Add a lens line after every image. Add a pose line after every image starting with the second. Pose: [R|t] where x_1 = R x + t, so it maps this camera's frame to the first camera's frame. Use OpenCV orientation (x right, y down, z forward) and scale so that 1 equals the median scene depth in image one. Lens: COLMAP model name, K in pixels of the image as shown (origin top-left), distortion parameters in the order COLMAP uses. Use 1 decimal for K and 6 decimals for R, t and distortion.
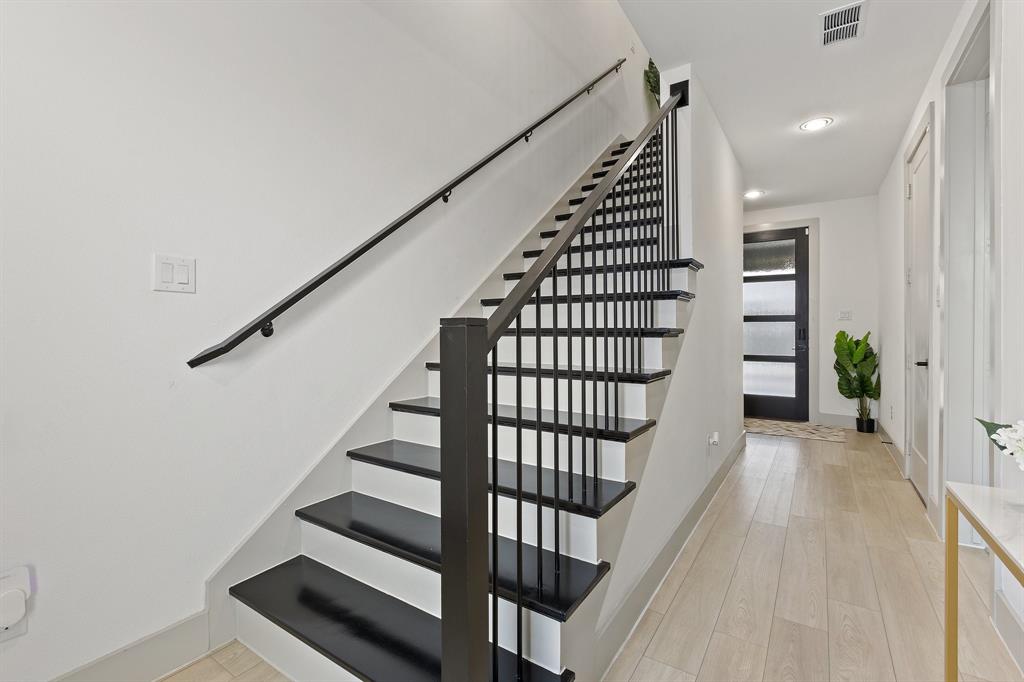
lens RADIAL K [[453.1, 0, 505.8], [0, 453.1, 334.2], [0, 0, 1]] dist [-0.004591, 0.000532]
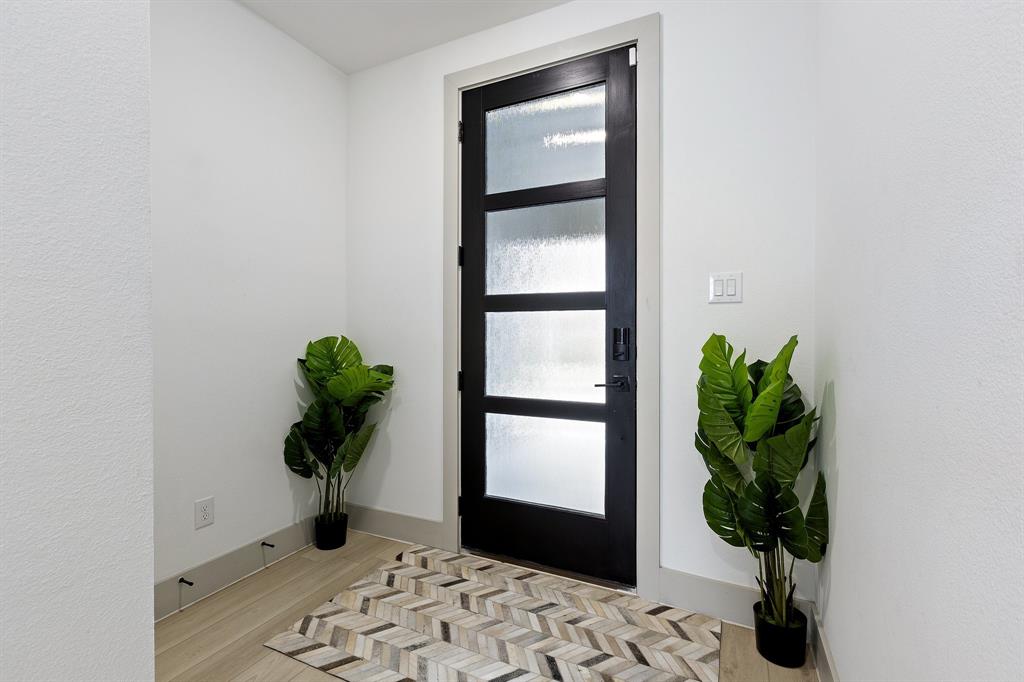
lens RADIAL K [[453.1, 0, 517.1], [0, 453.1, 344.1], [0, 0, 1]] dist [-0.004591, 0.000532]
pose [[0.984543, 0.001106, 0.175139, 0.546270], [-0.001779, 0.999992, 0.003689, -0.001614], [-0.175133, -0.003944, 0.984537, 0.704861]]
